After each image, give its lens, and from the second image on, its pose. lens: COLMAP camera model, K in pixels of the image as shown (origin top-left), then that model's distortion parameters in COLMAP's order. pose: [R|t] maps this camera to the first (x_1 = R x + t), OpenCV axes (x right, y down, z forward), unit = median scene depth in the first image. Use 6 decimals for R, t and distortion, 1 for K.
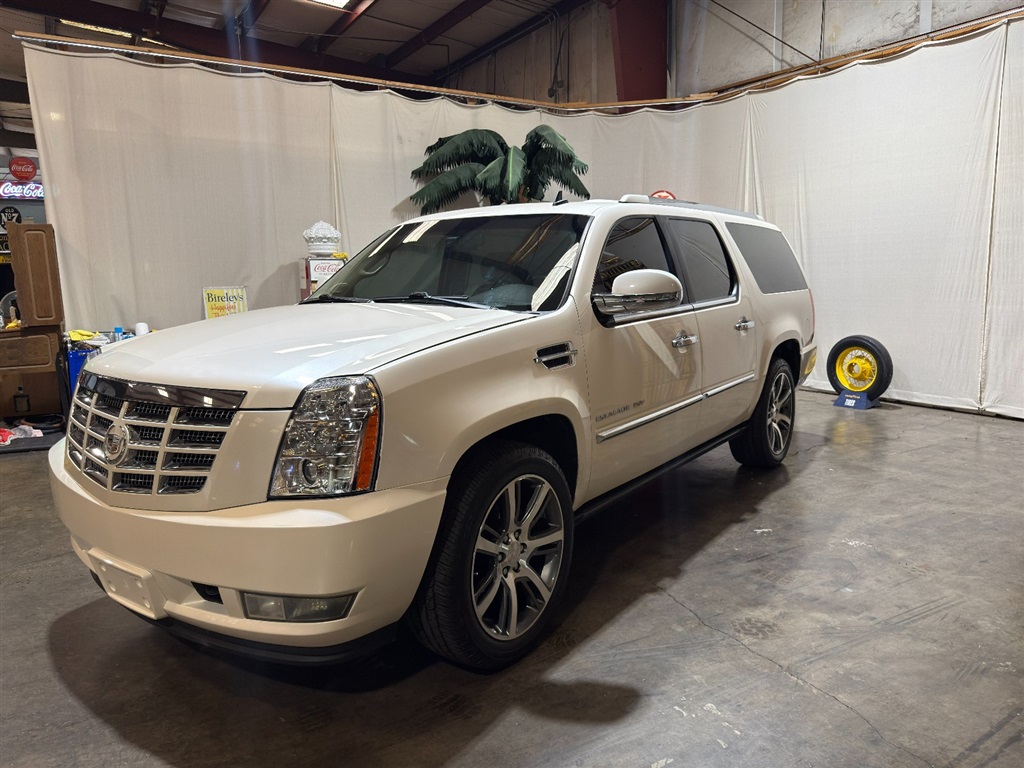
lens RADIAL K [[726.4, 0, 513.6], [0, 726.4, 385.5], [0, 0, 1]] dist [0.032549, -0.043196]
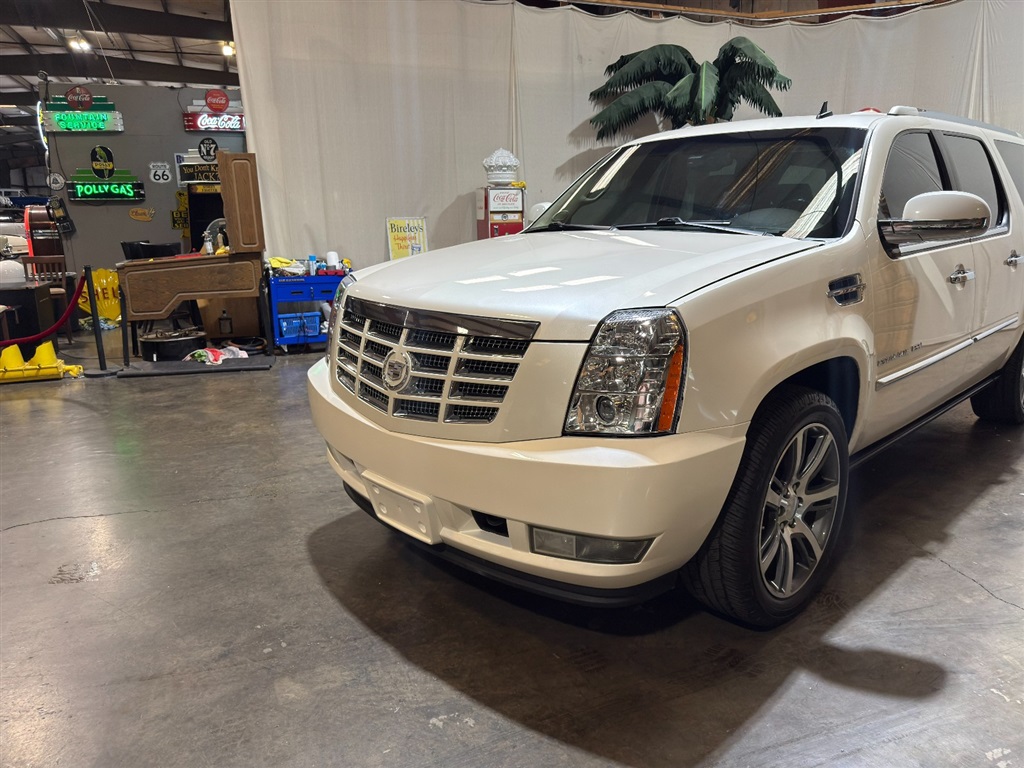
lens RADIAL K [[726.4, 0, 513.6], [0, 726.4, 383.5], [0, 0, 1]] dist [0.032549, -0.043196]
pose [[0.984029, 0.043038, -0.172727, -0.140421], [-0.027895, 0.995627, 0.089159, 0.003306], [0.175809, -0.082916, 0.980926, 0.035639]]
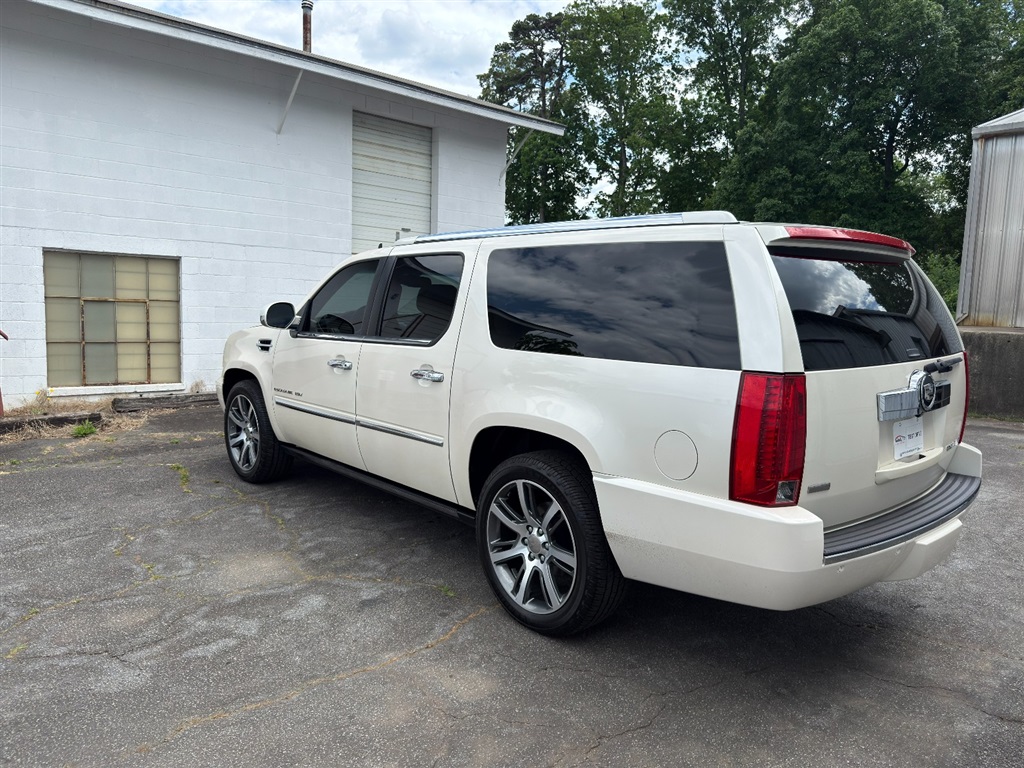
lens RADIAL K [[726.4, 0, 508.9], [0, 726.4, 378.6], [0, 0, 1]] dist [0.032549, -0.043196]
pose [[-0.226748, 0.127952, -0.965512, 1.357619], [-0.156579, 0.973649, 0.165803, -0.286296], [0.961285, 0.188774, -0.200739, 1.552919]]
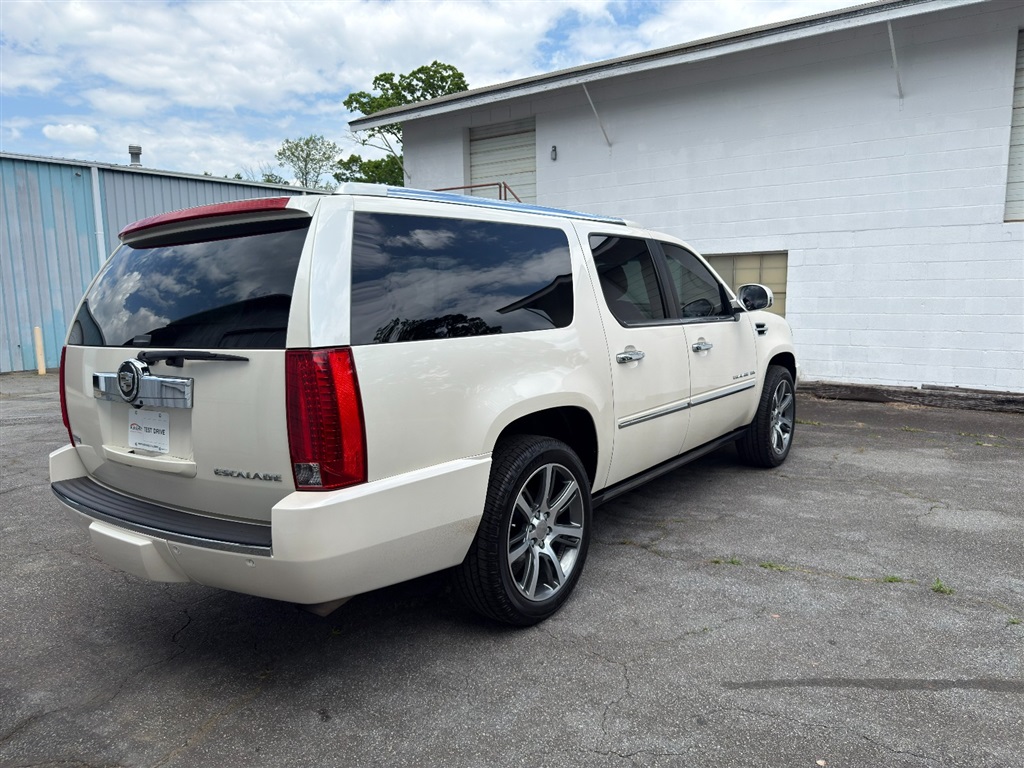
lens RADIAL K [[726.4, 0, 528.1], [0, 726.4, 386.6], [0, 0, 1]] dist [0.032549, -0.043196]
pose [[-0.998626, 0.052411, 0.000406, 0.118043], [0.050606, 0.962155, 0.267764, -0.378506], [0.013643, 0.267417, -0.963484, 2.520953]]
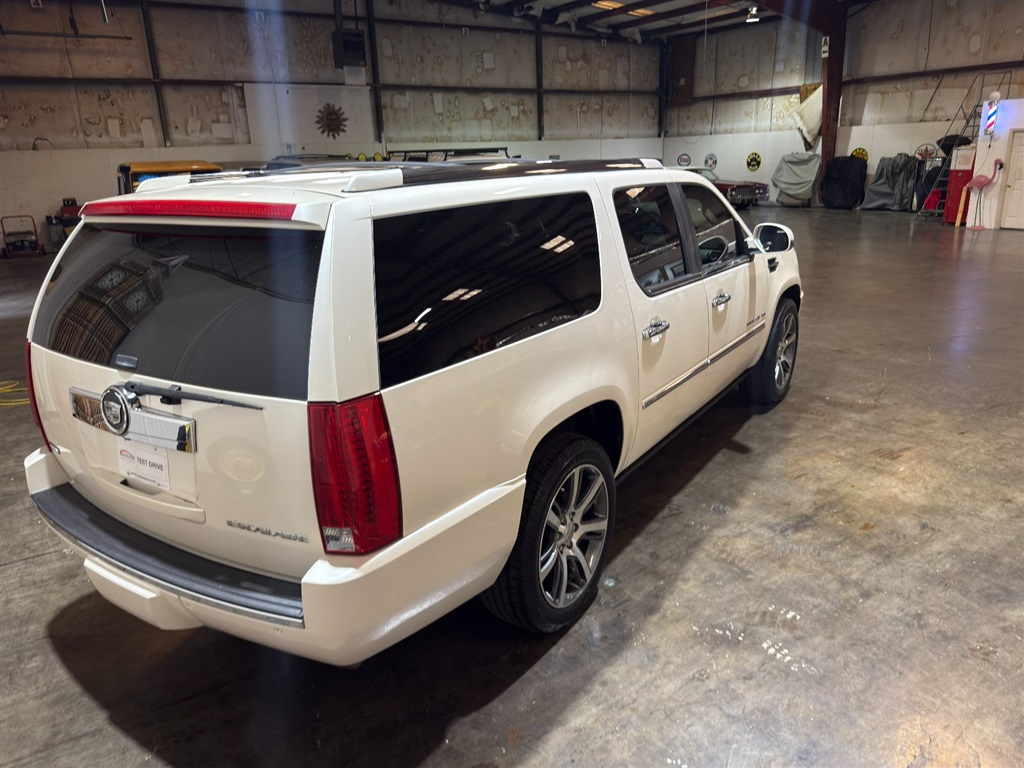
lens RADIAL K [[726.4, 0, 525.2], [0, 726.4, 377.3], [0, 0, 1]] dist [0.032549, -0.043196]
pose [[-0.997374, 0.060657, -0.039567, 0.182454], [0.038041, 0.903695, 0.426484, -0.491625], [0.061626, 0.423859, -0.903629, 2.398393]]
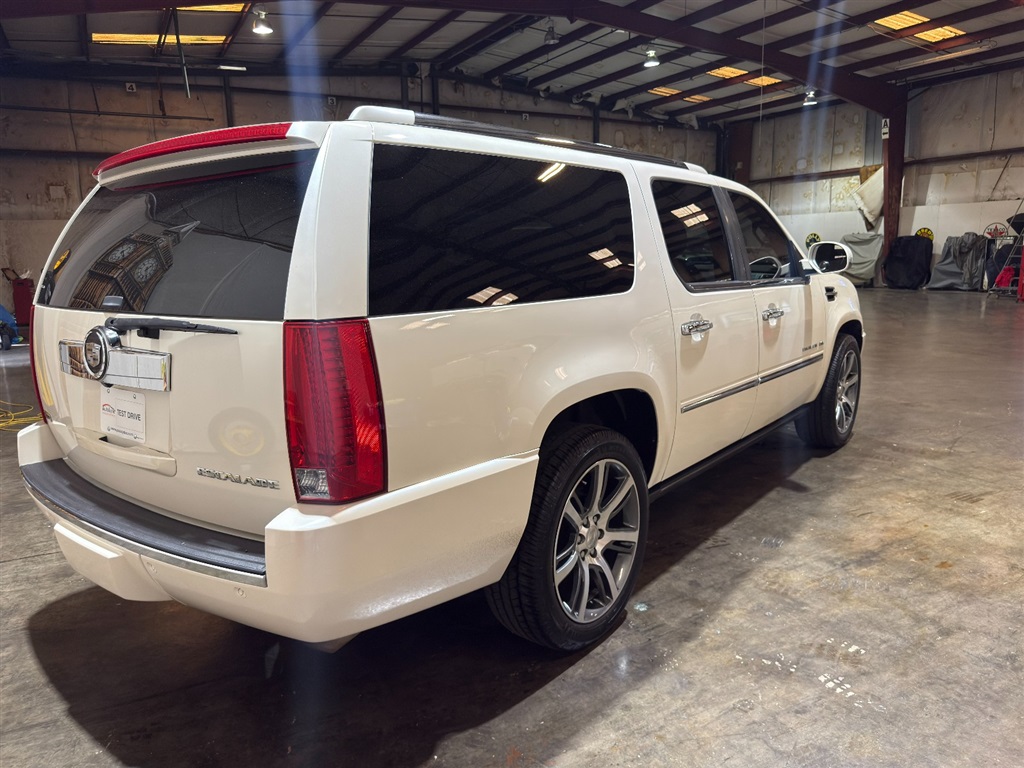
lens RADIAL K [[726.4, 0, 520.0], [0, 726.4, 383.1], [0, 0, 1]] dist [0.032549, -0.043196]
pose [[-0.998812, 0.031796, 0.036939, 0.151647], [0.041974, 0.946374, 0.320335, -0.361645], [-0.024773, 0.321505, -0.946584, 2.373142]]
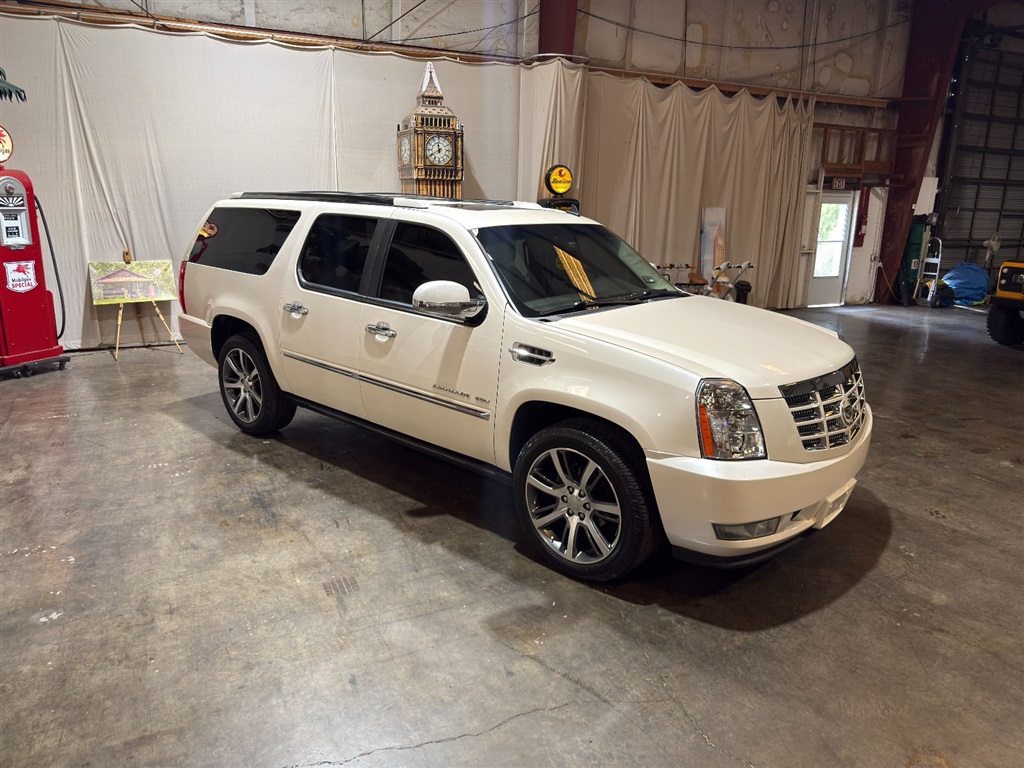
lens RADIAL K [[726.4, 0, 512.5], [0, 726.4, 379.3], [0, 0, 1]] dist [0.032549, -0.043196]
pose [[0.103815, -0.225481, 0.968701, -1.343887], [0.123085, 0.969389, 0.212450, -0.253711], [-0.986951, 0.097177, 0.128390, 0.967975]]
